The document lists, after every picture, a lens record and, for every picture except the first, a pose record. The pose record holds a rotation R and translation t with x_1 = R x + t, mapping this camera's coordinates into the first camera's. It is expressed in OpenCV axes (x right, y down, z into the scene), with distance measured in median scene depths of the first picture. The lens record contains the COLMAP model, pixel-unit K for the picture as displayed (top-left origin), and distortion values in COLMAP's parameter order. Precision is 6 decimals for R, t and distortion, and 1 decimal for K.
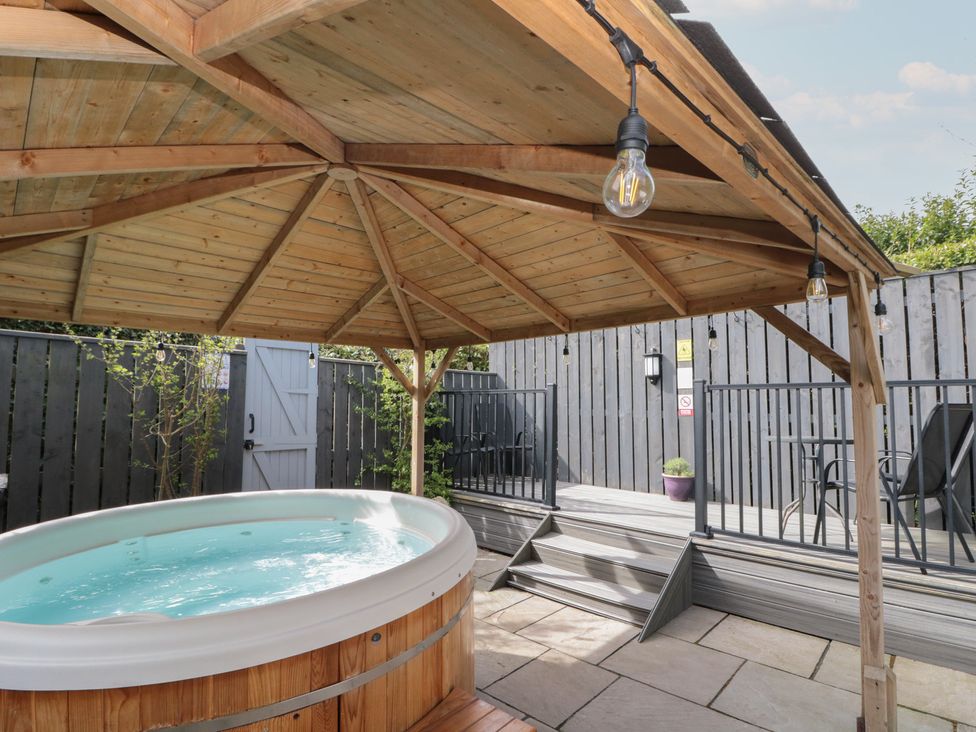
lens RADIAL K [[524.0, 0, 492.5], [0, 524.0, 363.2], [0, 0, 1]] dist [-0.000748, -0.011735]
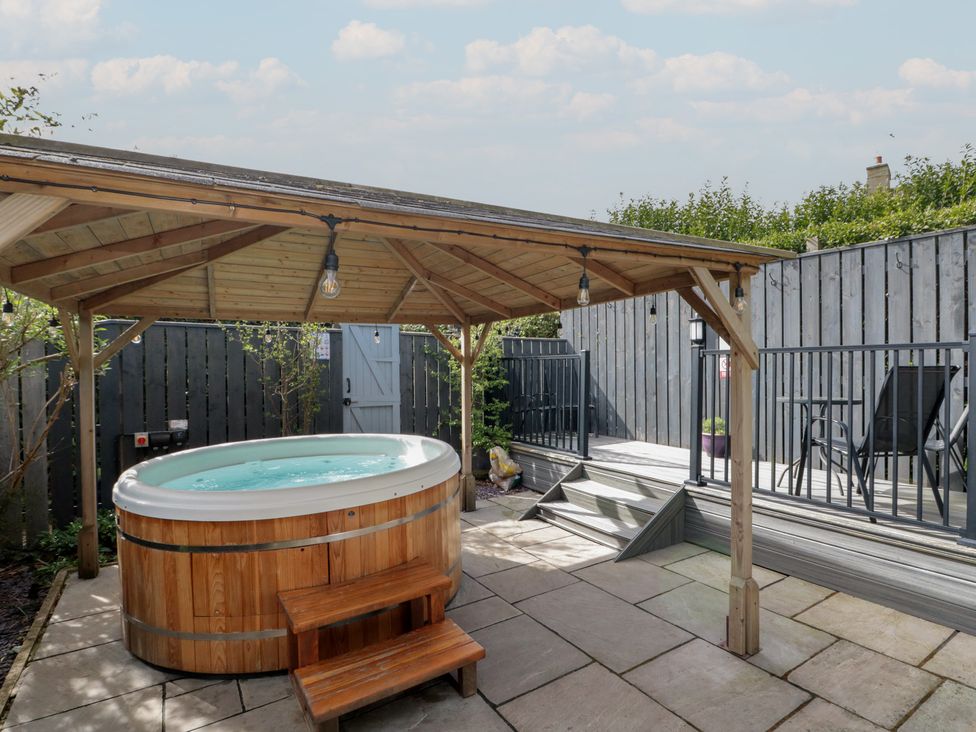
lens RADIAL K [[524.0, 0, 486.5], [0, 524.0, 370.8], [0, 0, 1]] dist [-0.000748, -0.011735]
pose [[0.963385, -0.008245, -0.267996, 0.266501], [0.031496, 0.996087, 0.082576, -0.021408], [0.266266, -0.087993, 0.959875, -0.184245]]
